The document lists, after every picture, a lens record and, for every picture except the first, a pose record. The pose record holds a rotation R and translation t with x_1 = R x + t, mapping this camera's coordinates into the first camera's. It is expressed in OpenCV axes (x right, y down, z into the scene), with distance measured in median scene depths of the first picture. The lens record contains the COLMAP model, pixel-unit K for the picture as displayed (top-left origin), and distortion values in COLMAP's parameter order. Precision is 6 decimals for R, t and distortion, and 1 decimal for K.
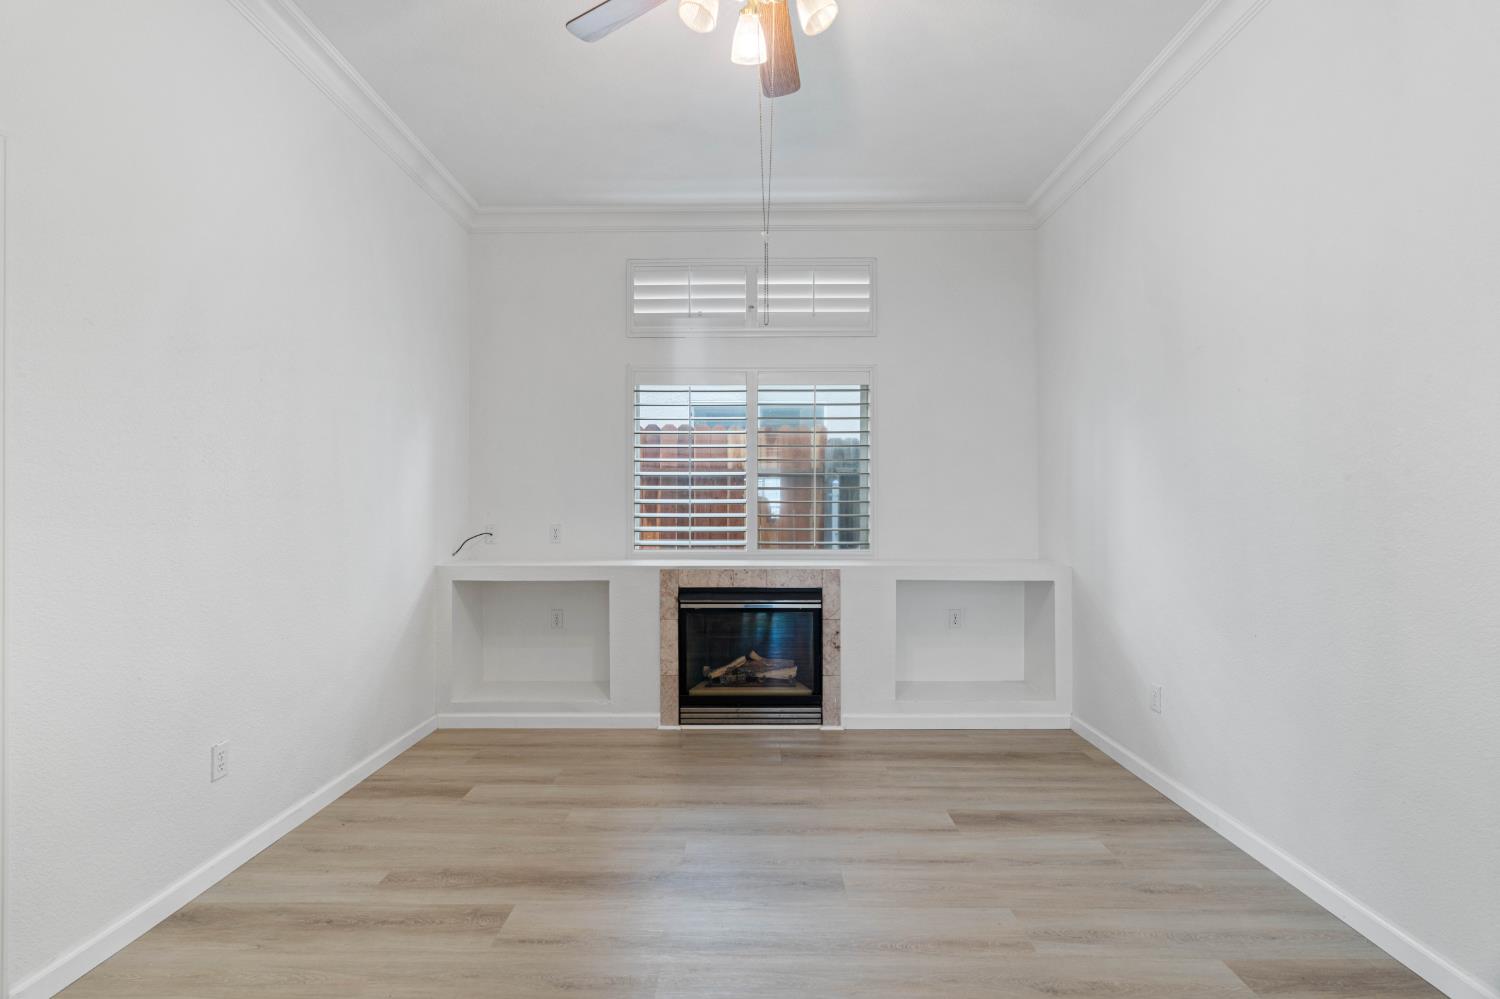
lens RADIAL K [[688.9, 0, 750.0], [0, 688.9, 505.4], [0, 0, 1]] dist [-0.001253, -0.000142]
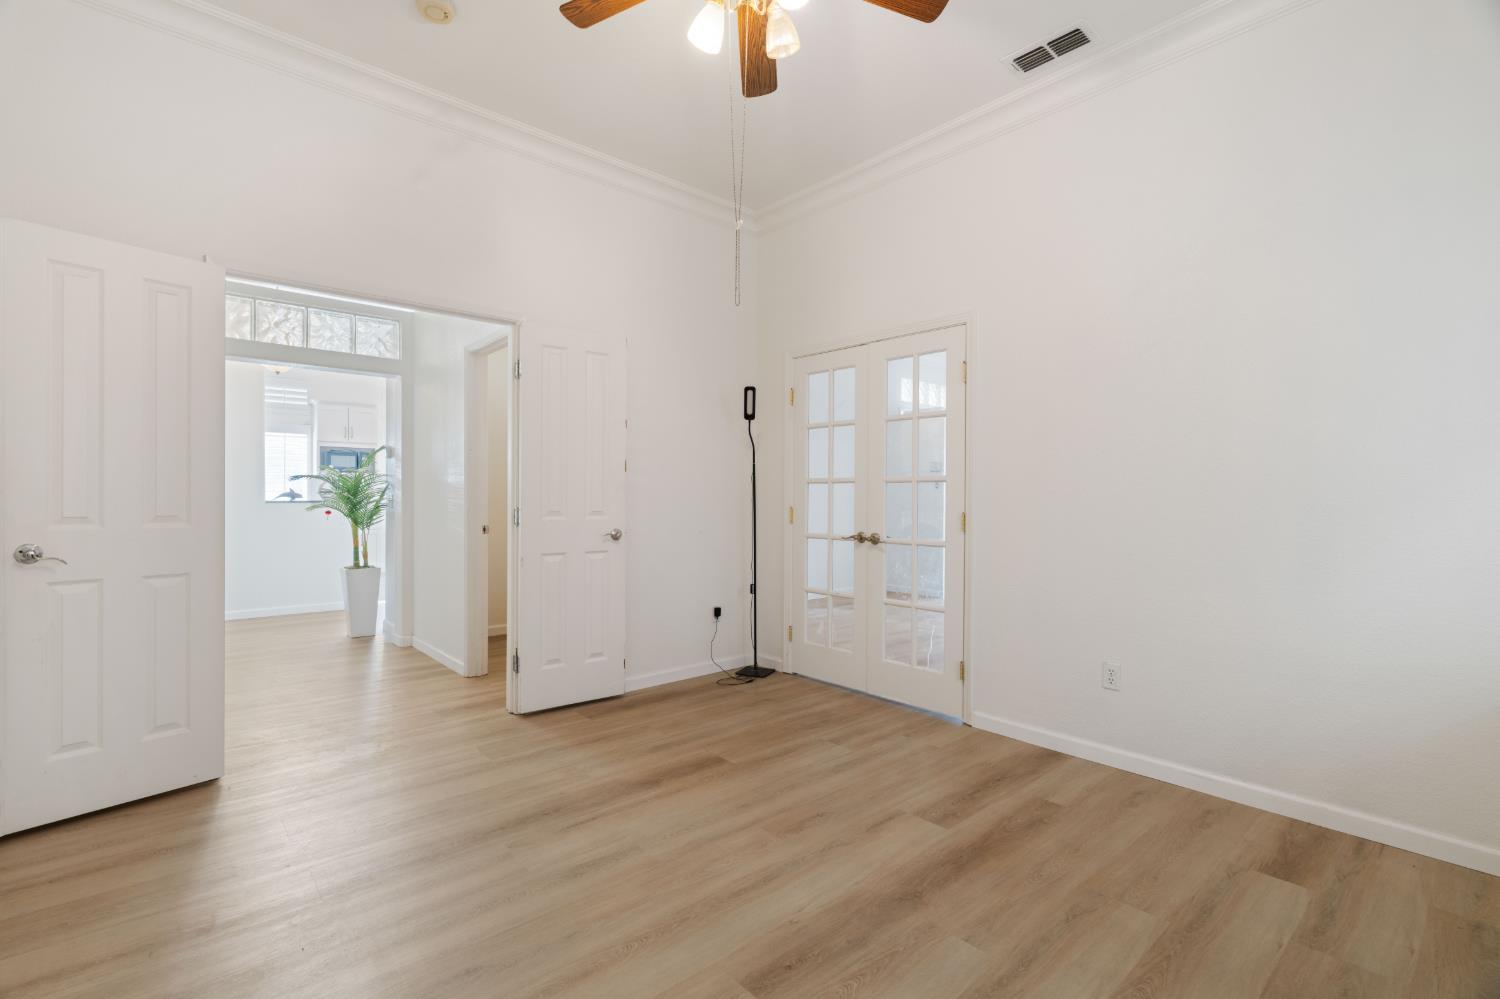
lens RADIAL K [[679.4, 0, 748.0], [0, 679.4, 502.8], [0, 0, 1]] dist [-0.007092, 0.003080]
pose [[-0.754599, -0.003133, -0.656179, 0.569215], [-0.006201, 0.999978, 0.002356, 0.043003], [0.656157, 0.005847, -0.754601, 1.458732]]
